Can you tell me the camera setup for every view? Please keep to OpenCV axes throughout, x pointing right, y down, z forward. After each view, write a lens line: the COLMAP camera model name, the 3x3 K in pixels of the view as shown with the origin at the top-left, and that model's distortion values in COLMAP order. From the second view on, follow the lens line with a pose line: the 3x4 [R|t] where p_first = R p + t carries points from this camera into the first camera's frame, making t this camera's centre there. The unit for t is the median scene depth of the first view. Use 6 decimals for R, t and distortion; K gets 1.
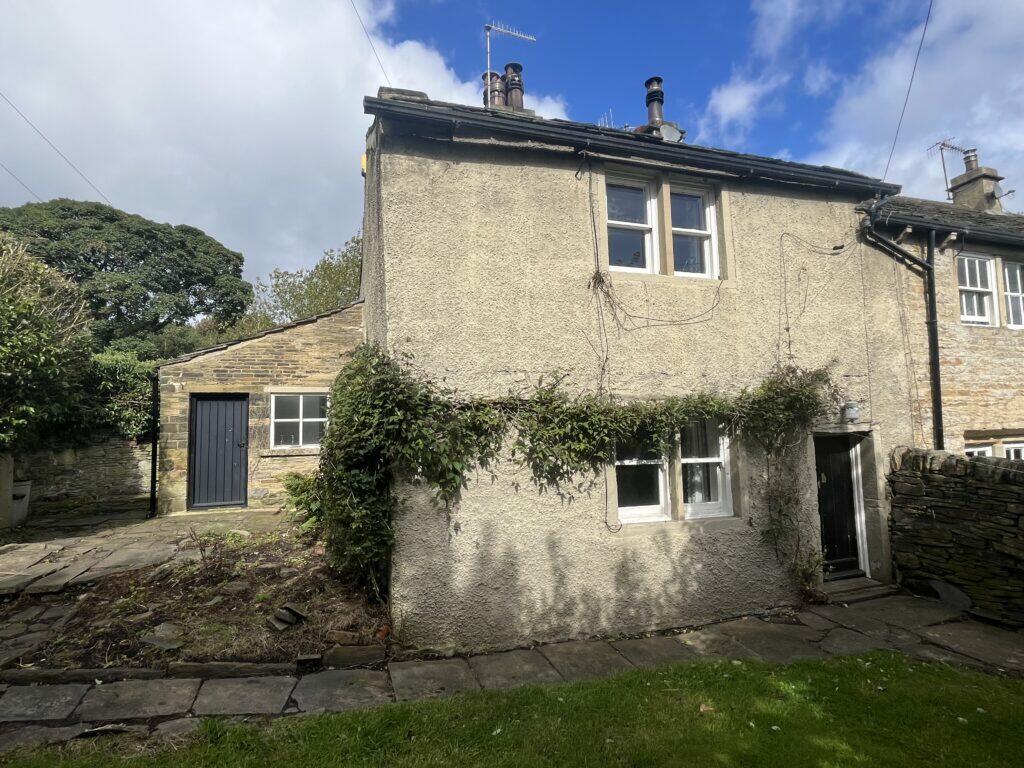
lens RADIAL K [[506.6, 0, 512.5], [0, 506.6, 385.3], [0, 0, 1]] dist [-0.003321, -0.000324]
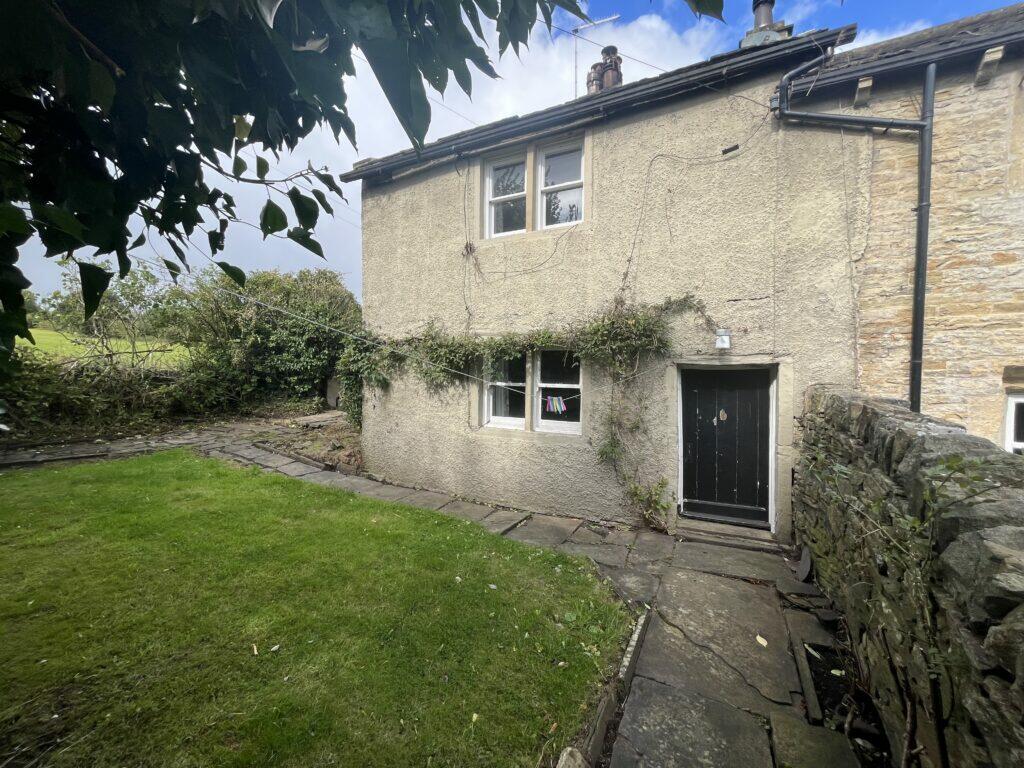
lens RADIAL K [[412.3, 0, 505.5], [0, 412.3, 383.8], [0, 0, 1]] dist [-0.005542, 0.000199]
pose [[0.721000, 0.040720, -0.691738, 1.001413], [0.032314, 0.995210, 0.092266, 0.053008], [0.692182, -0.088877, 0.716230, 0.233015]]
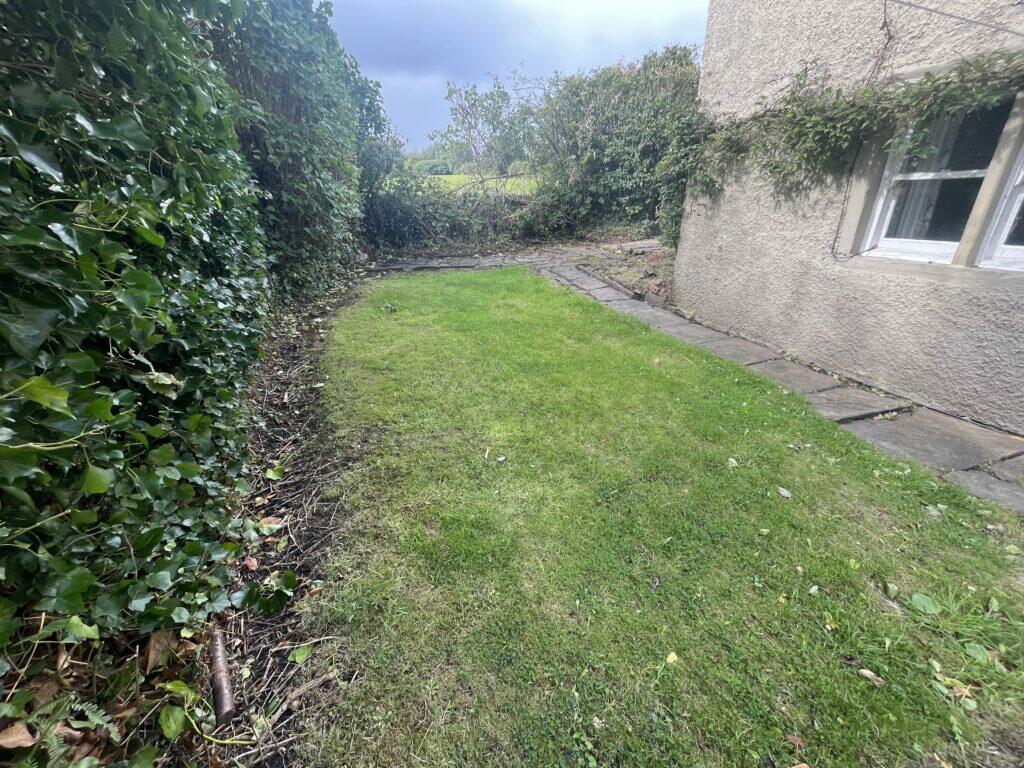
lens RADIAL K [[412.3, 0, 510.5], [0, 412.3, 384.6], [0, 0, 1]] dist [-0.005542, 0.000199]
pose [[0.030141, 0.410908, -0.911178, 0.891255], [0.103708, 0.905387, 0.411727, 0.120776], [0.994151, -0.106906, -0.015325, 0.382415]]
